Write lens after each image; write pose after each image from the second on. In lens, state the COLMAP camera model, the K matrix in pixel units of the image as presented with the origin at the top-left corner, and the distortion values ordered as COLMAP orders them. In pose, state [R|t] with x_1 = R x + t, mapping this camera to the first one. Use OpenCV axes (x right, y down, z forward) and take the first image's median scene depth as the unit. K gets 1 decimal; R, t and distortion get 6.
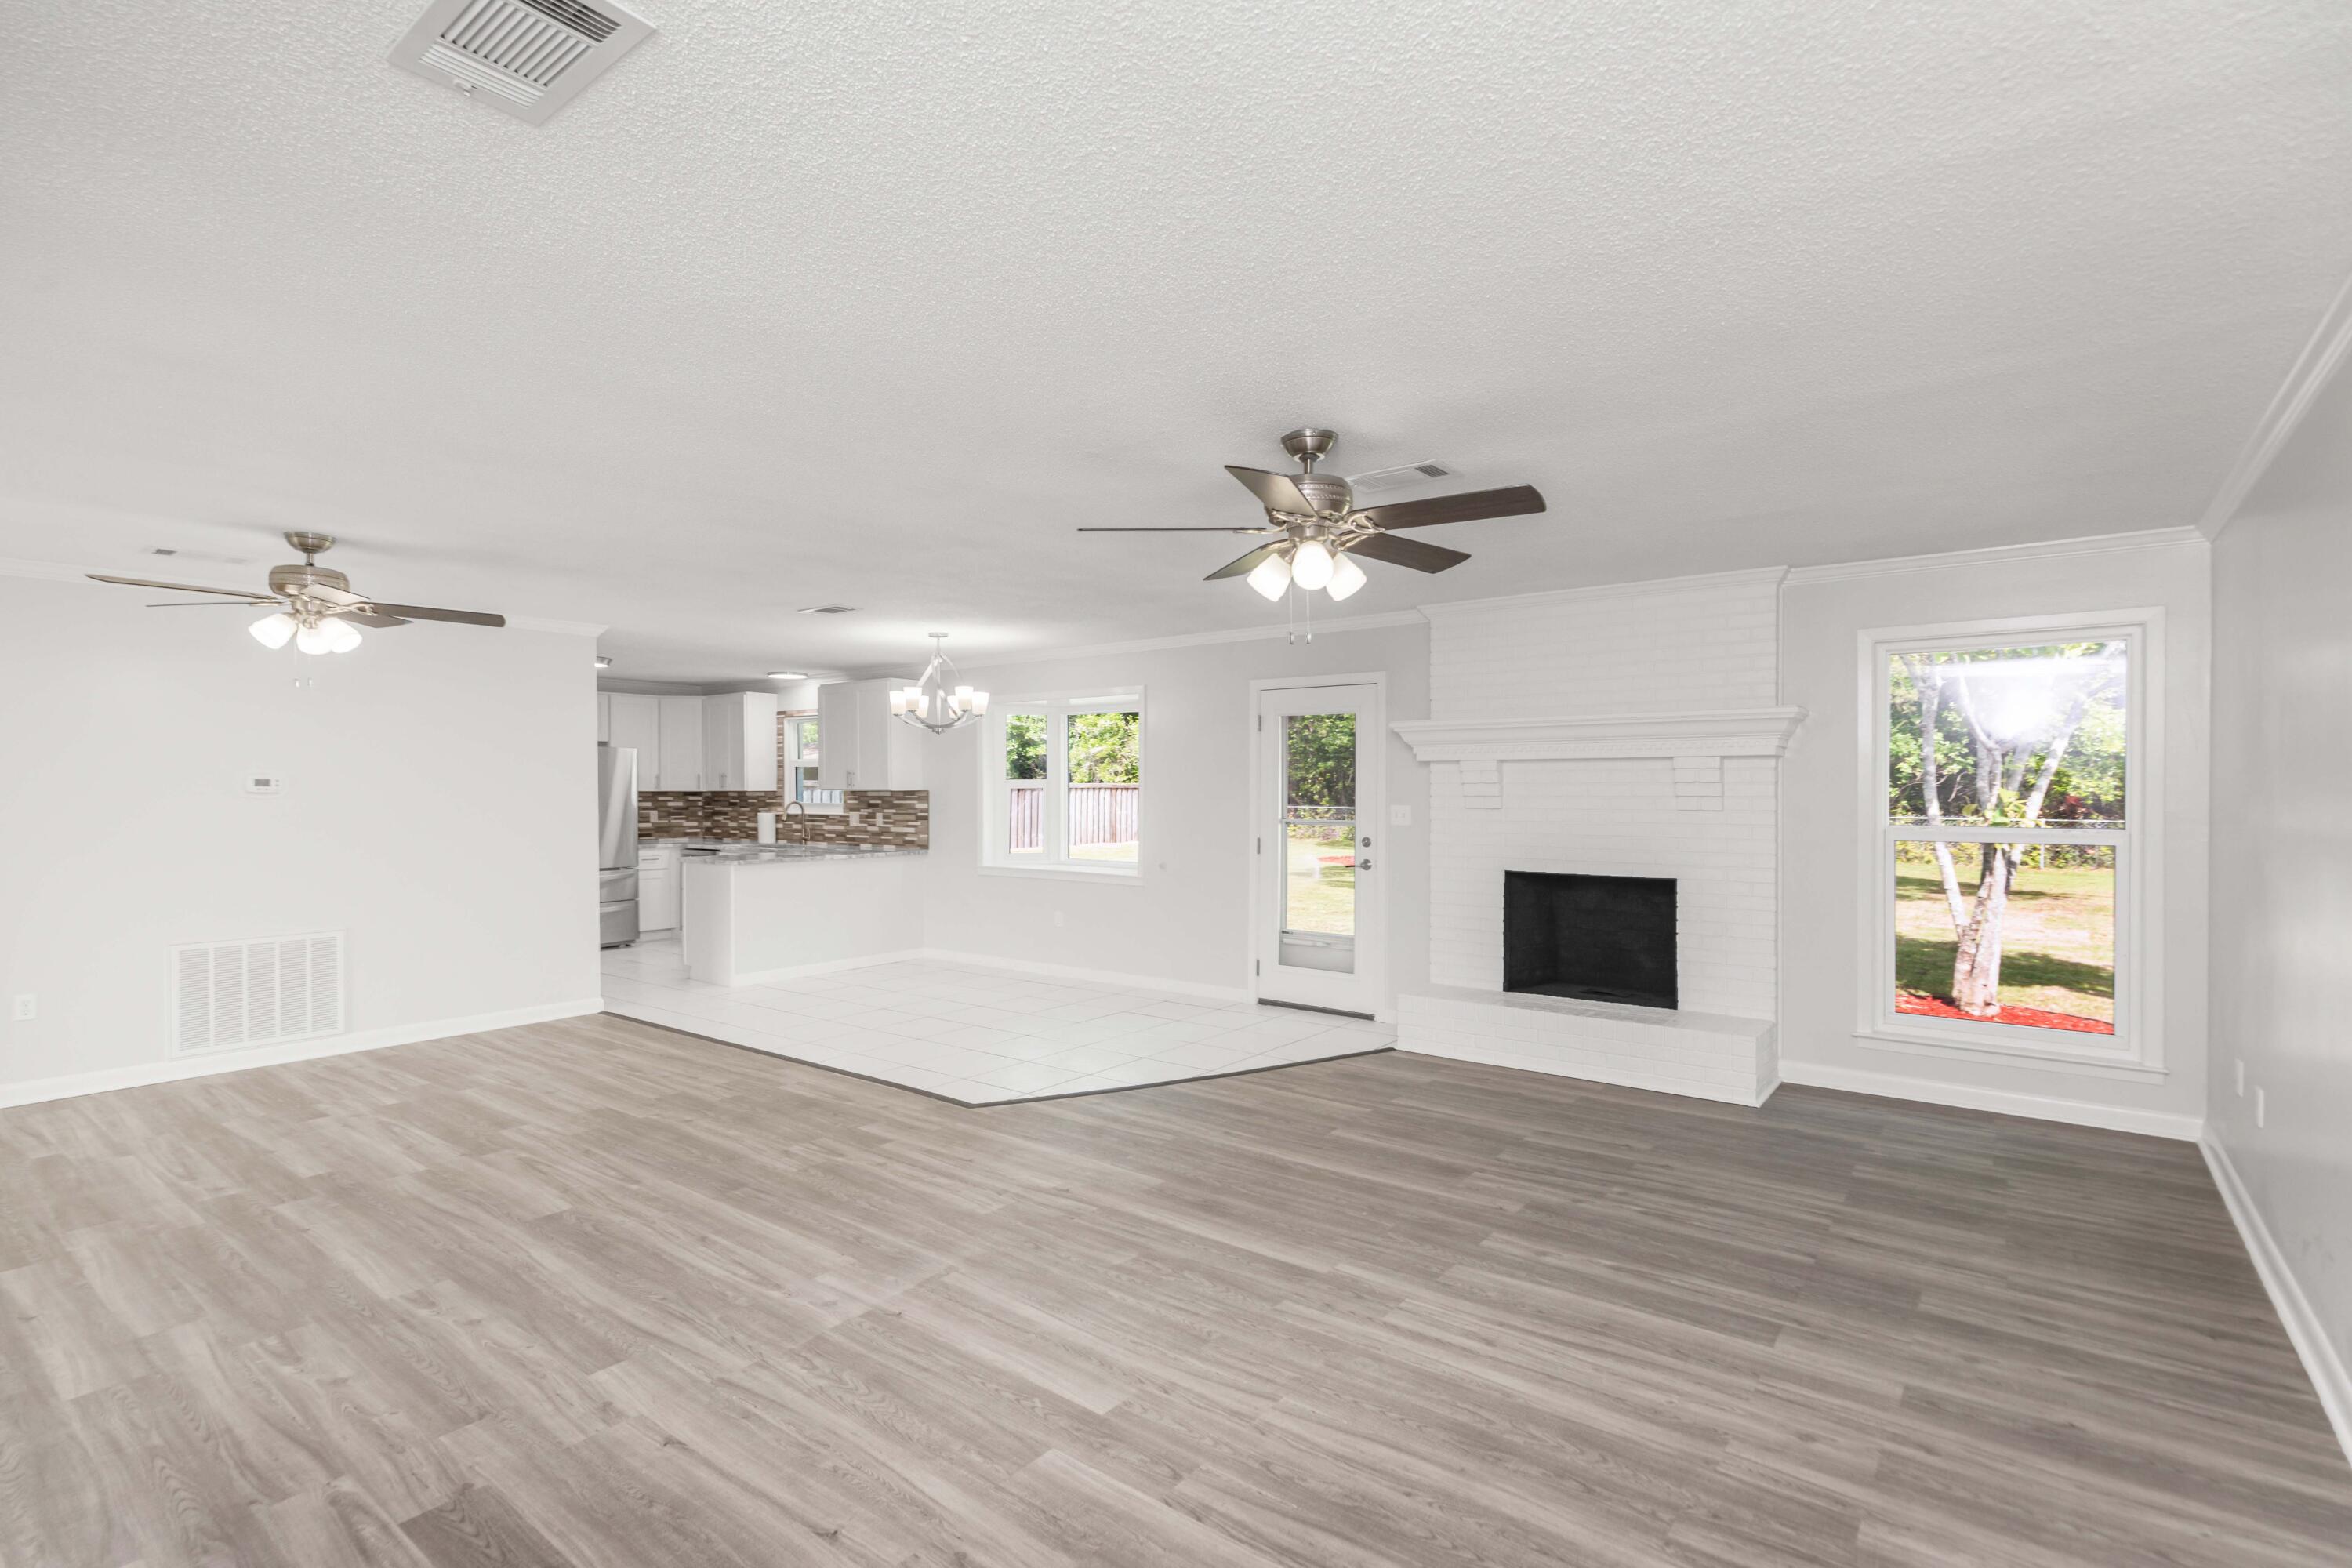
lens RADIAL K [[1101.9, 0, 1176.0], [0, 1101.9, 784.0], [0, 0, 1]] dist [0.003935, -0.000108]
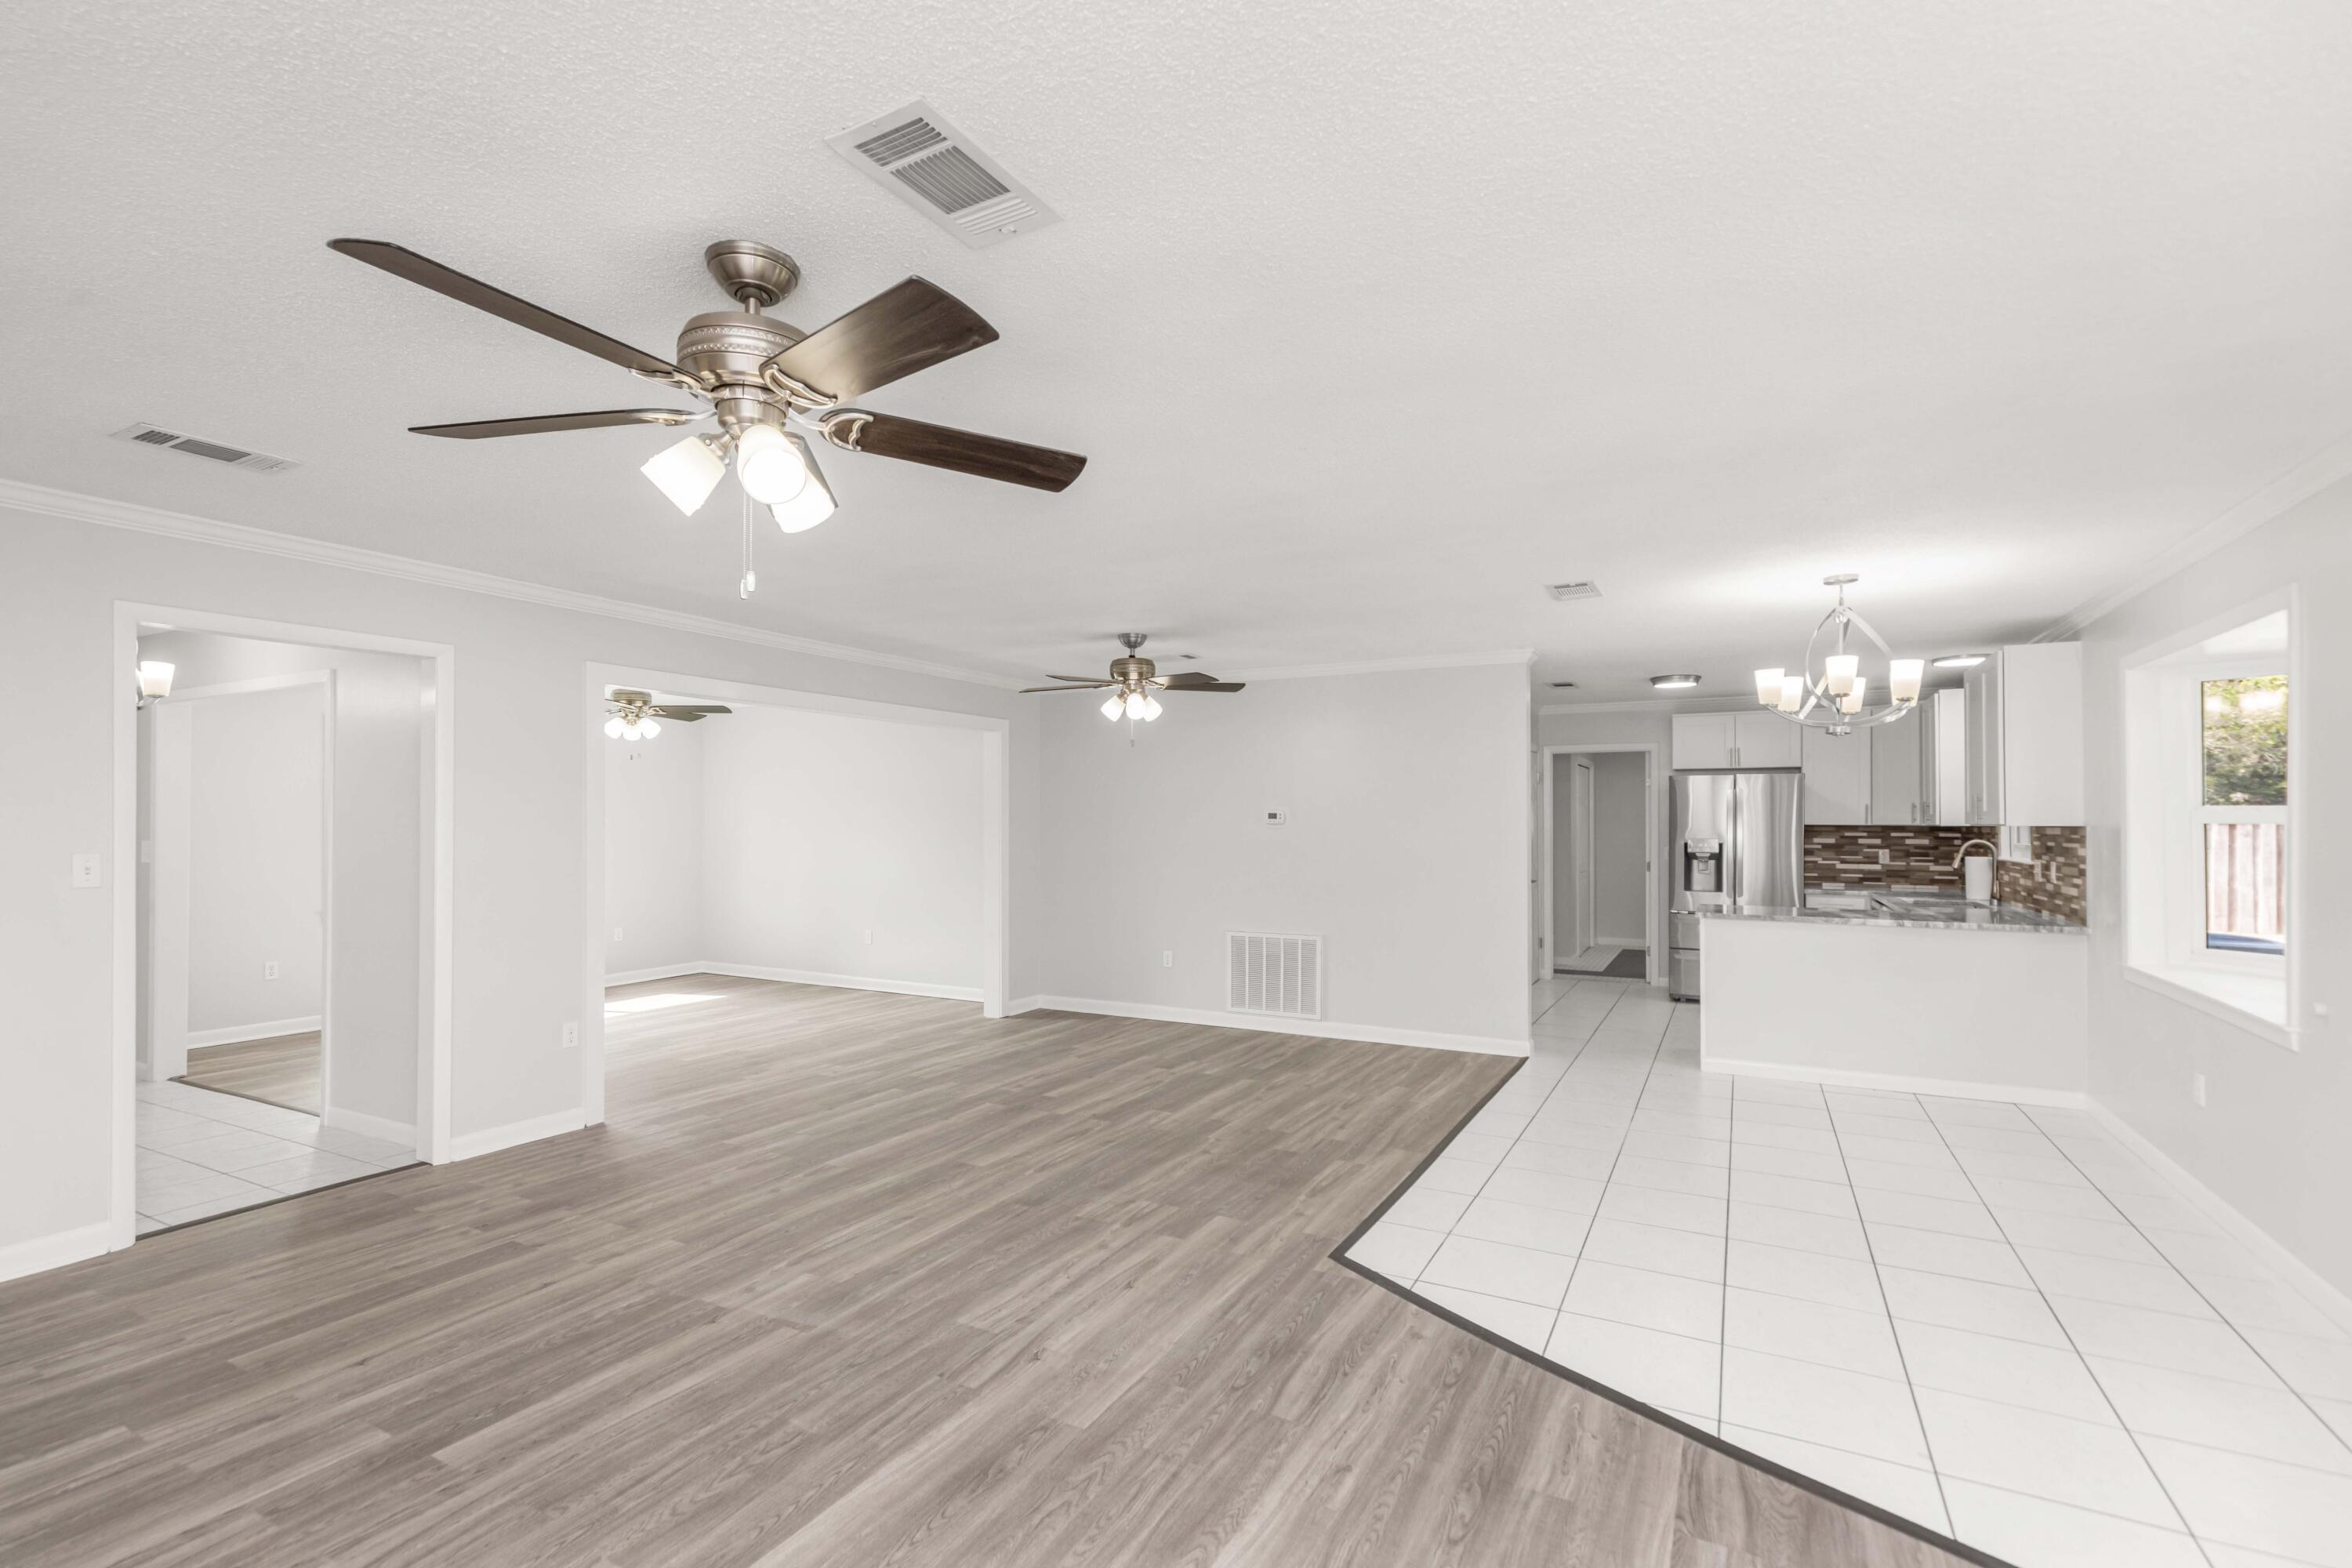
lens RADIAL K [[1087.9, 0, 1174.4], [0, 1087.9, 804.0], [0, 0, 1]] dist [0.003169, 0.000366]
pose [[0.155133, -0.013390, -0.987803, 0.622329], [0.002822, 0.999910, -0.013111, -0.004250], [0.987890, -0.000753, 0.155157, 0.917546]]
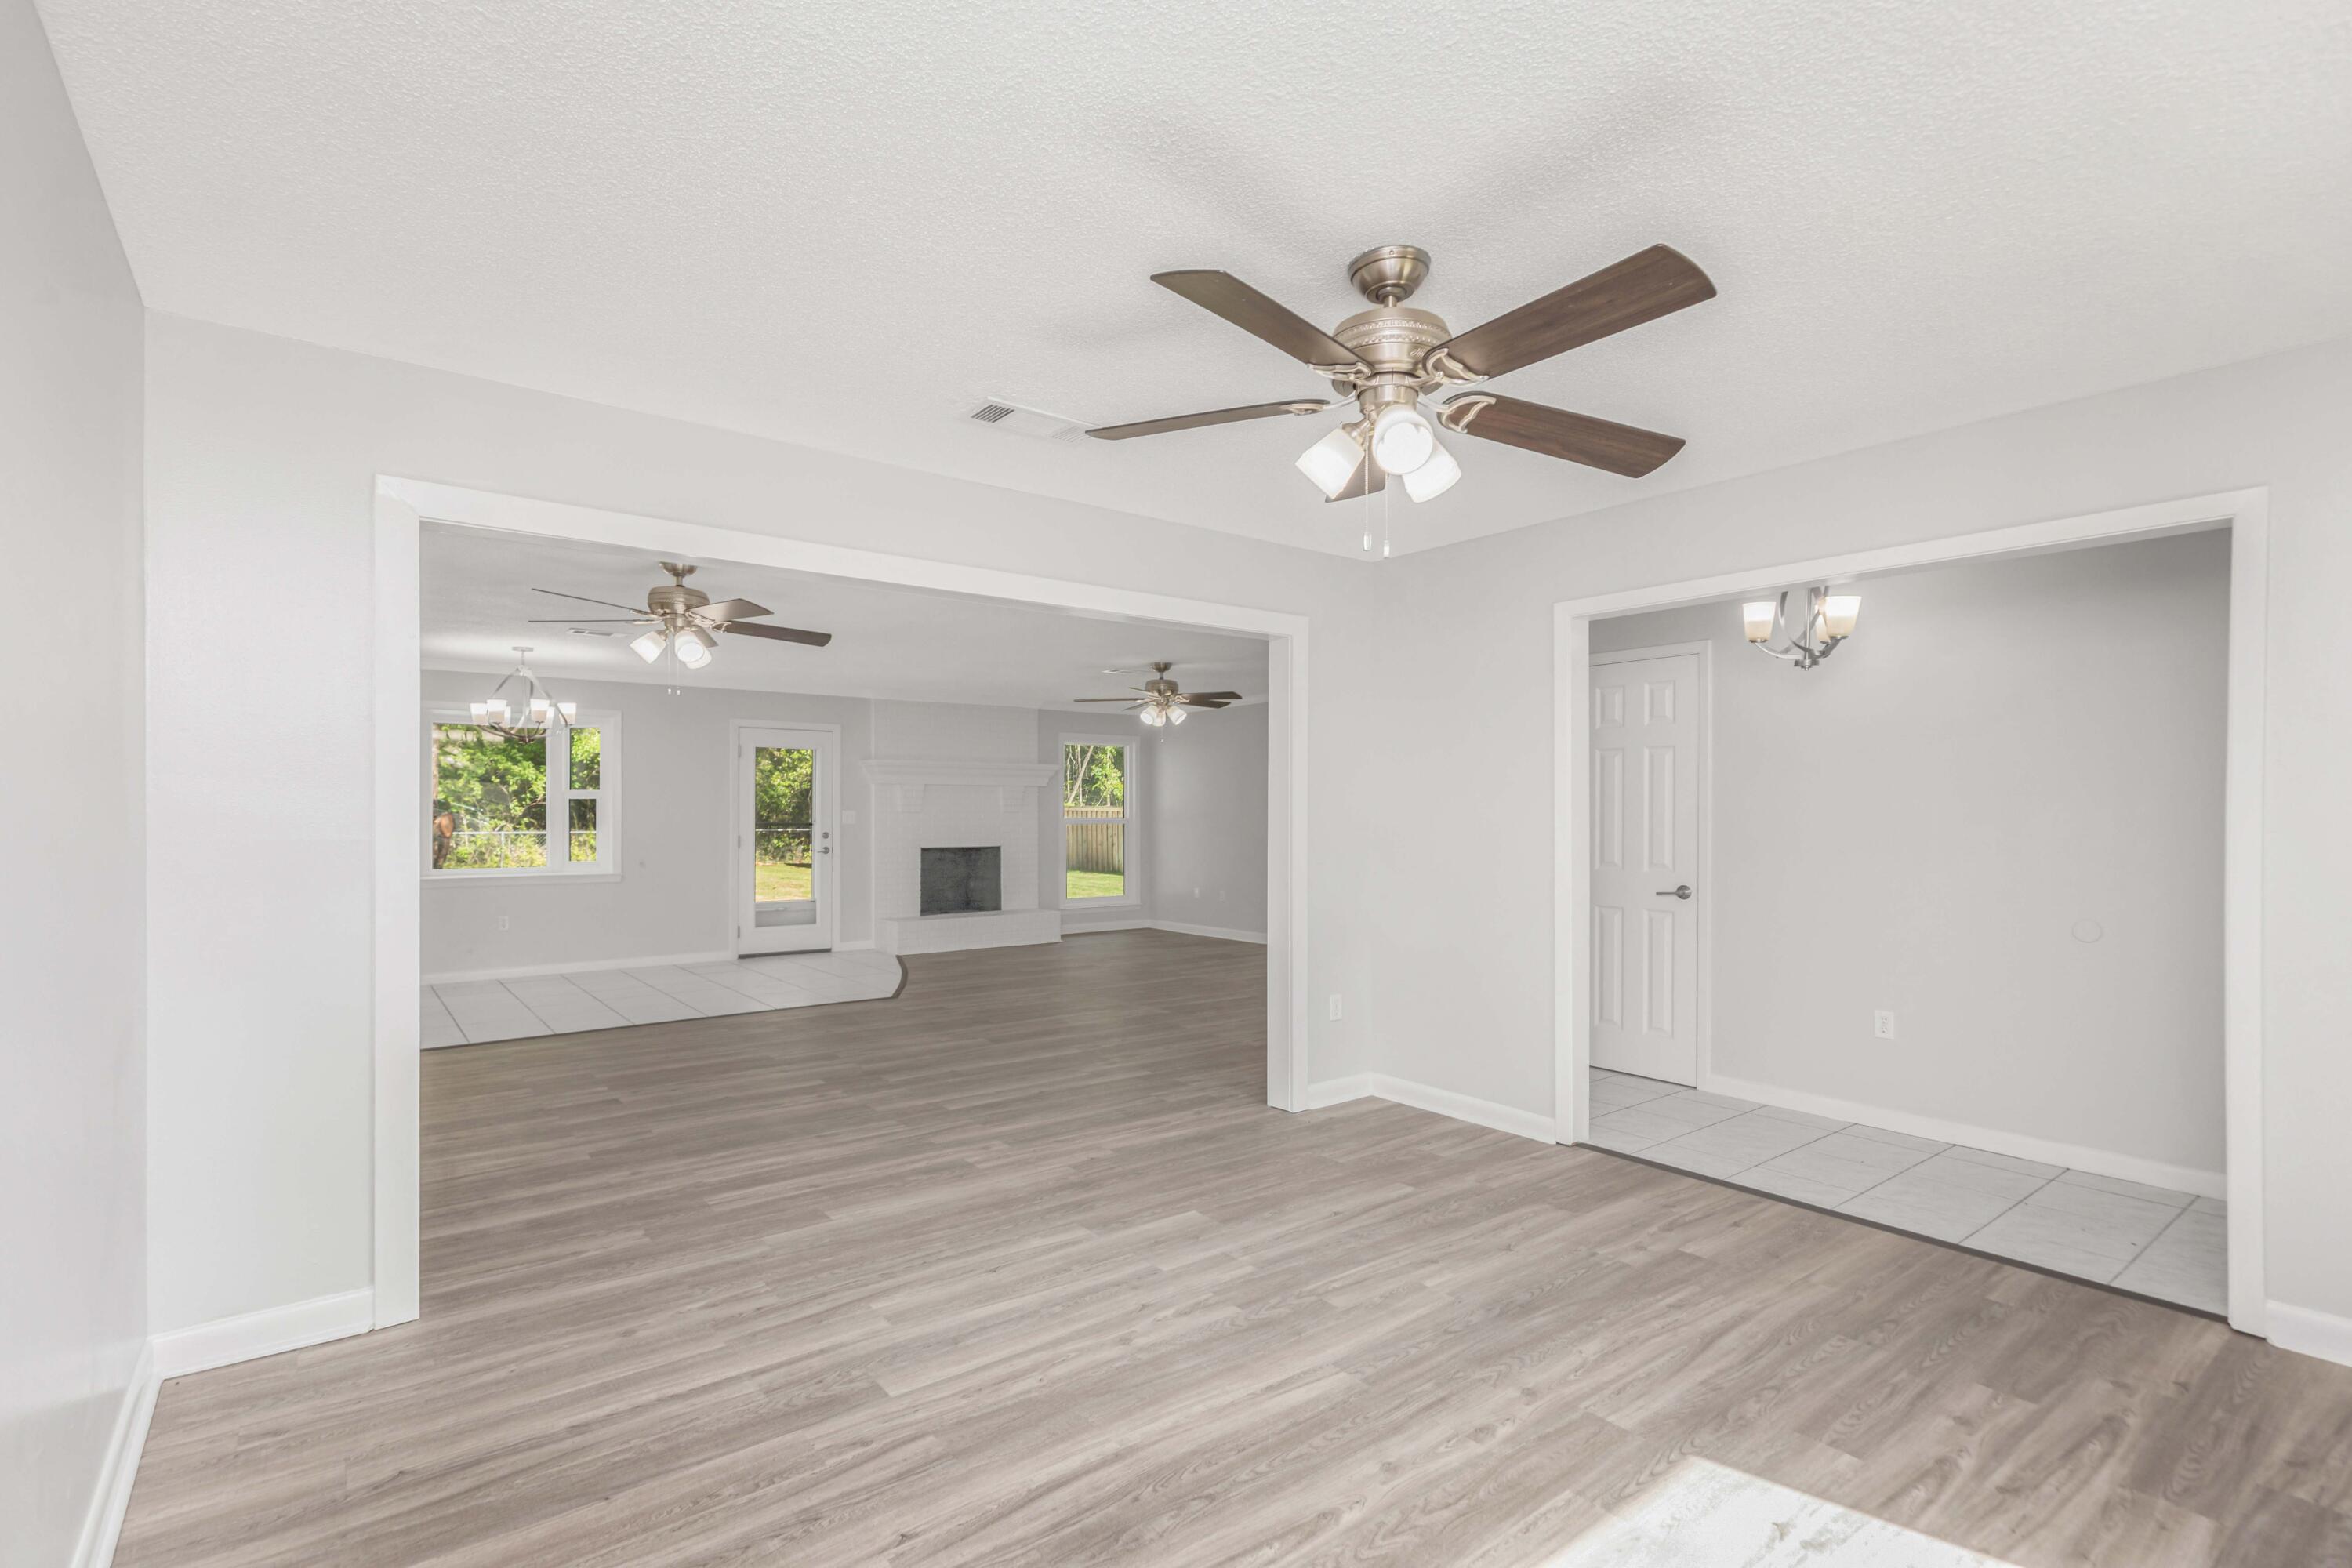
lens RADIAL K [[1087.9, 0, 1174.4], [0, 1087.9, 804.0], [0, 0, 1]] dist [0.003169, 0.000366]
pose [[0.245643, 0.007797, 0.969329, -1.881827], [-0.003798, 0.999968, -0.007081, 0.029575], [-0.969353, -0.001942, 0.245665, 0.268995]]
